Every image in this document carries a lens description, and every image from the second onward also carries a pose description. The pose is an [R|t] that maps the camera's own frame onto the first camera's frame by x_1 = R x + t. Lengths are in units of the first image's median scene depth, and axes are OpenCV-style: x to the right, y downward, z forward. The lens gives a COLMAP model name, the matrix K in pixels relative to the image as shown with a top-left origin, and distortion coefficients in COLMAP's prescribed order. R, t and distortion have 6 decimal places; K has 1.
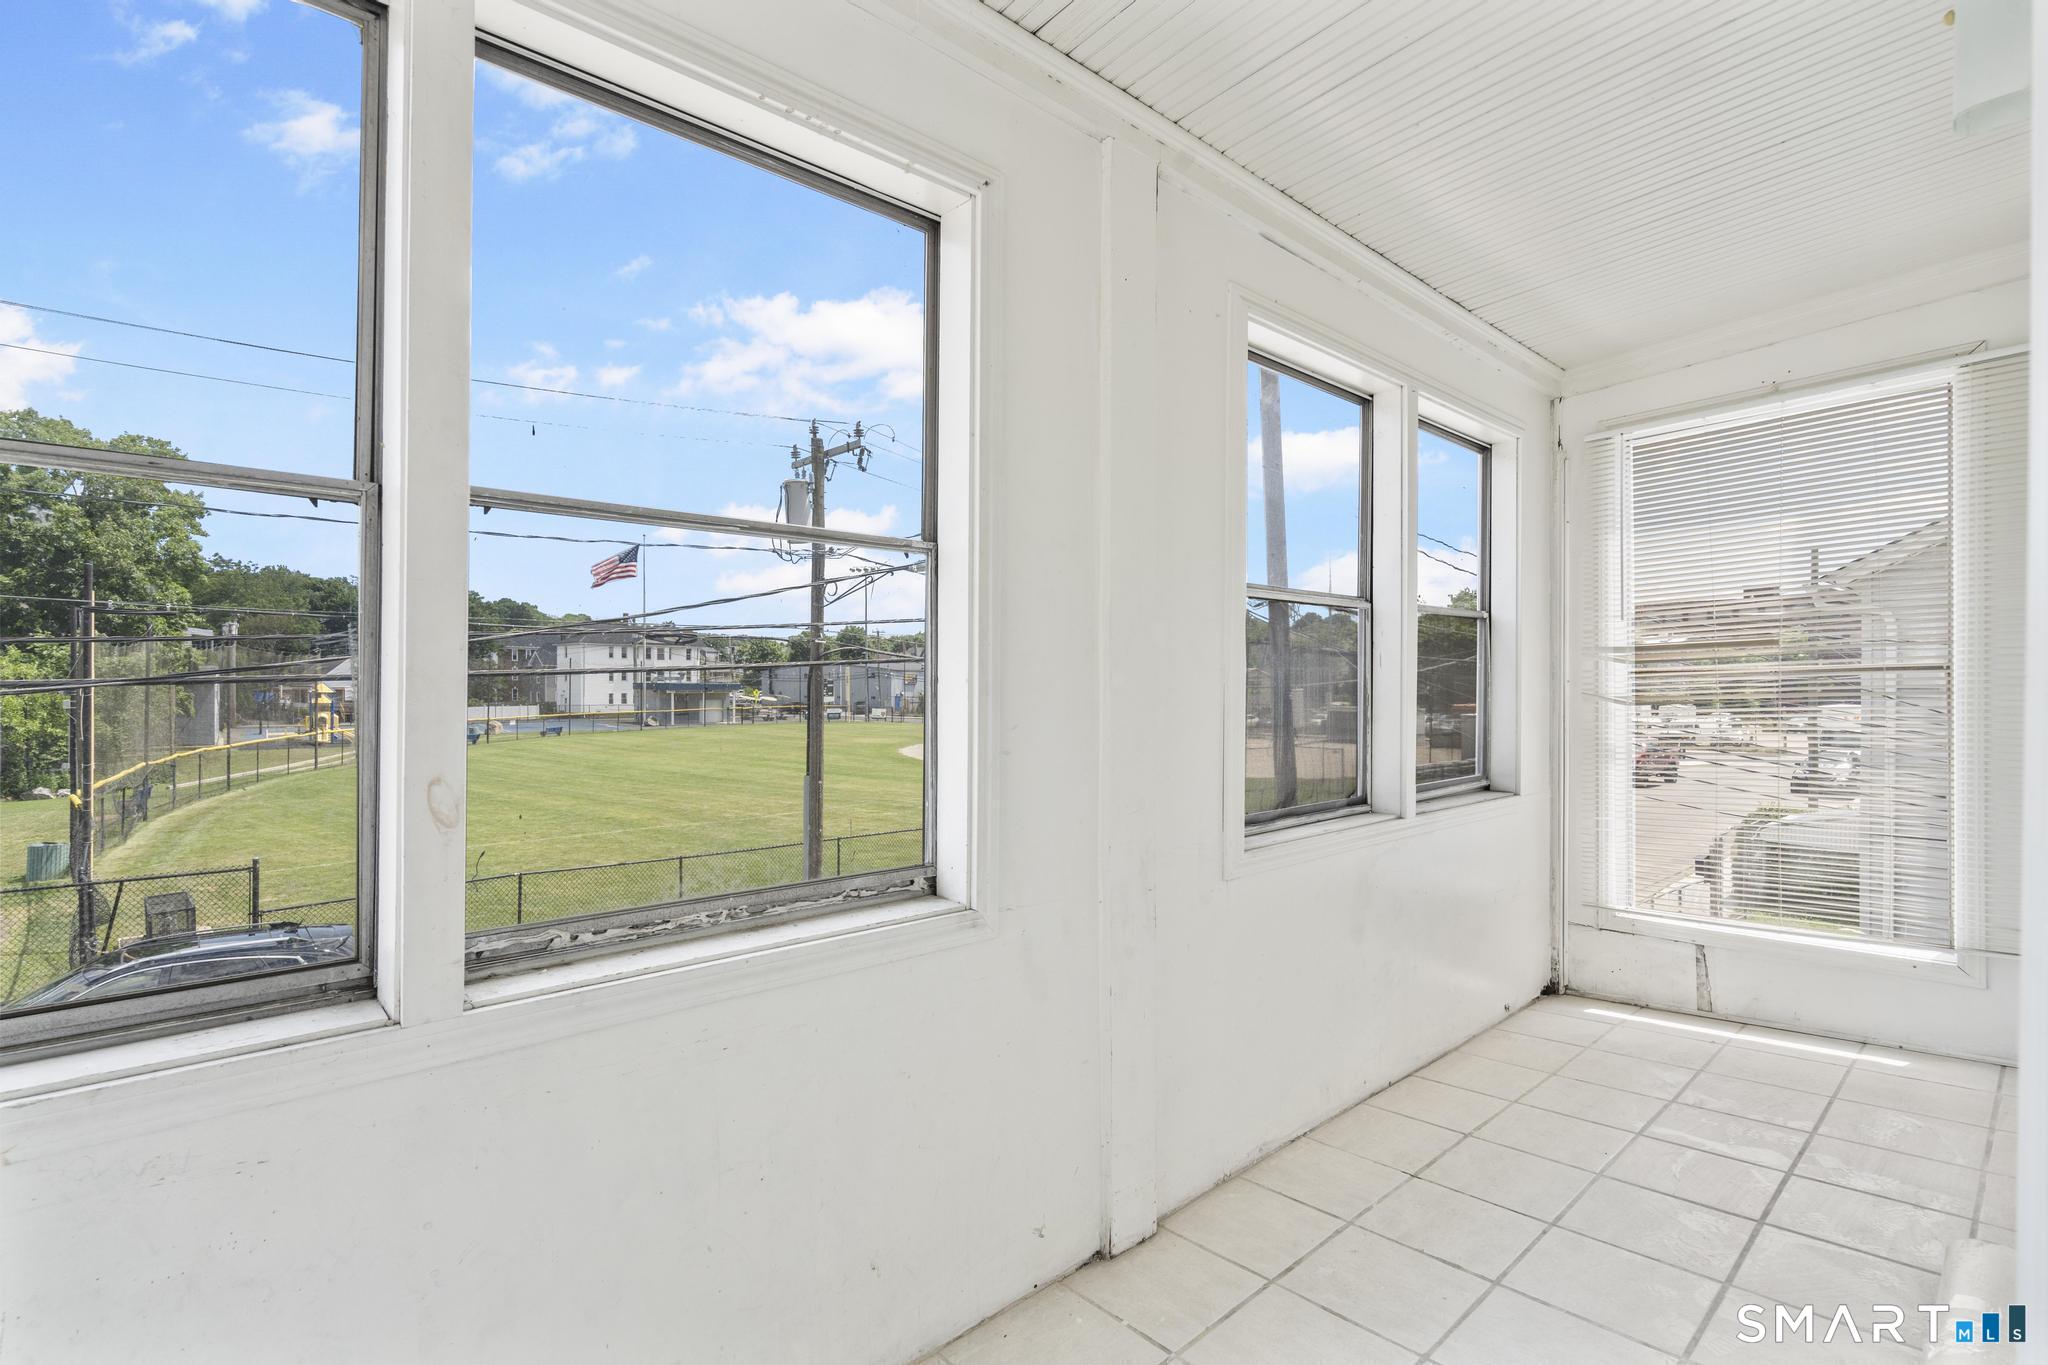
lens RADIAL K [[926.4, 0, 1008.7], [0, 926.4, 680.4], [0, 0, 1]] dist [-0.009770, 0.005317]
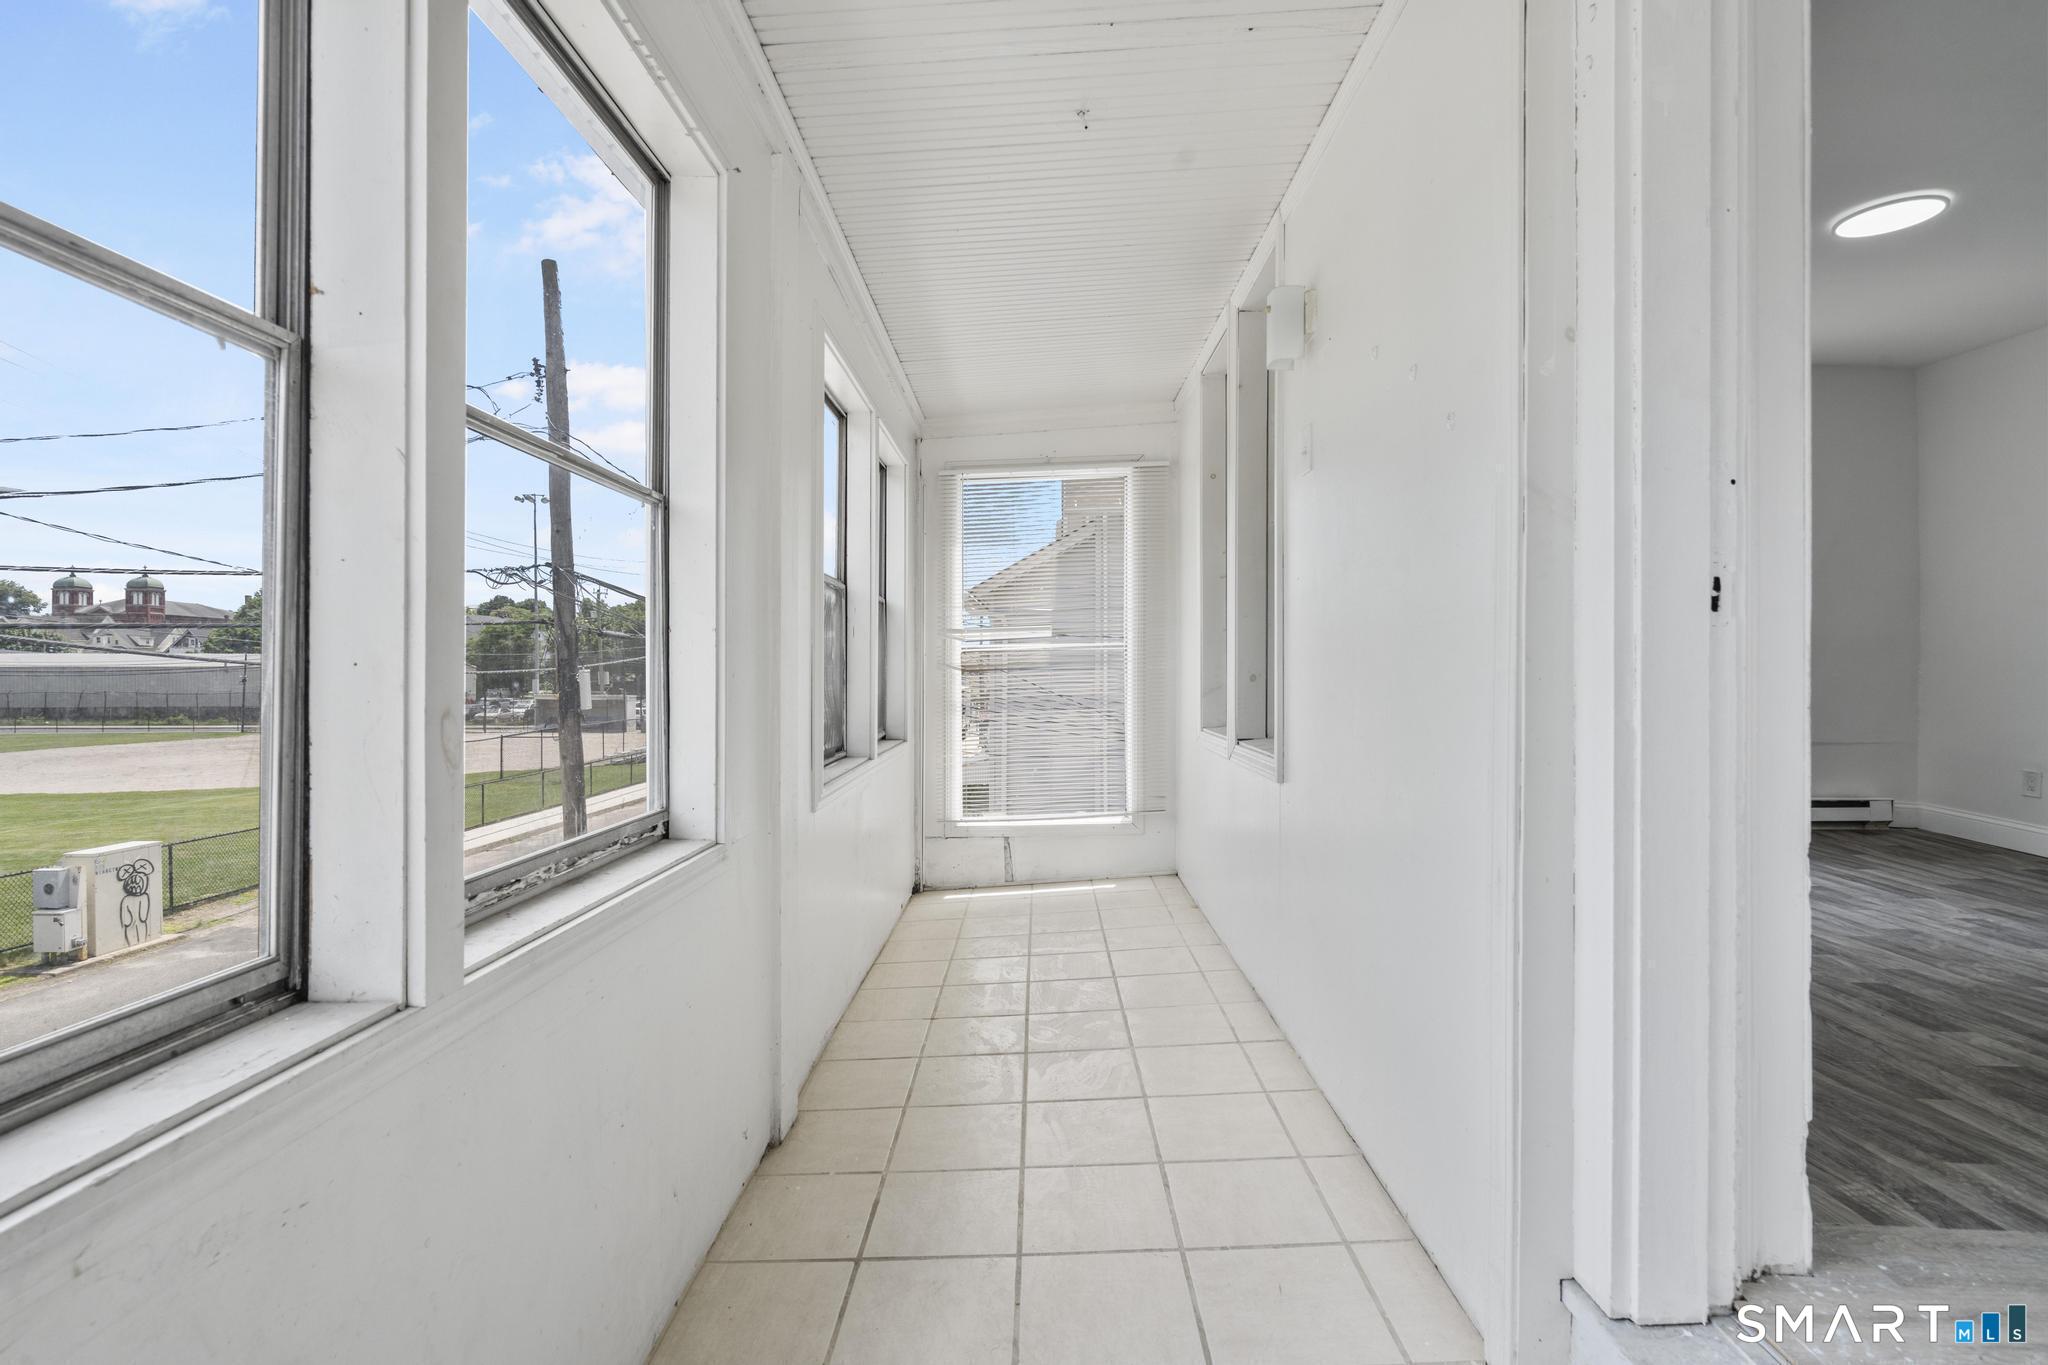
lens RADIAL K [[926.4, 0, 1008.7], [0, 926.4, 680.4], [0, 0, 1]] dist [-0.009770, 0.005317]
pose [[0.677906, -0.008870, 0.735095, -0.400424], [0.000143, 0.999929, 0.011934, 0.030655], [-0.735148, -0.007985, 0.677859, 0.019734]]
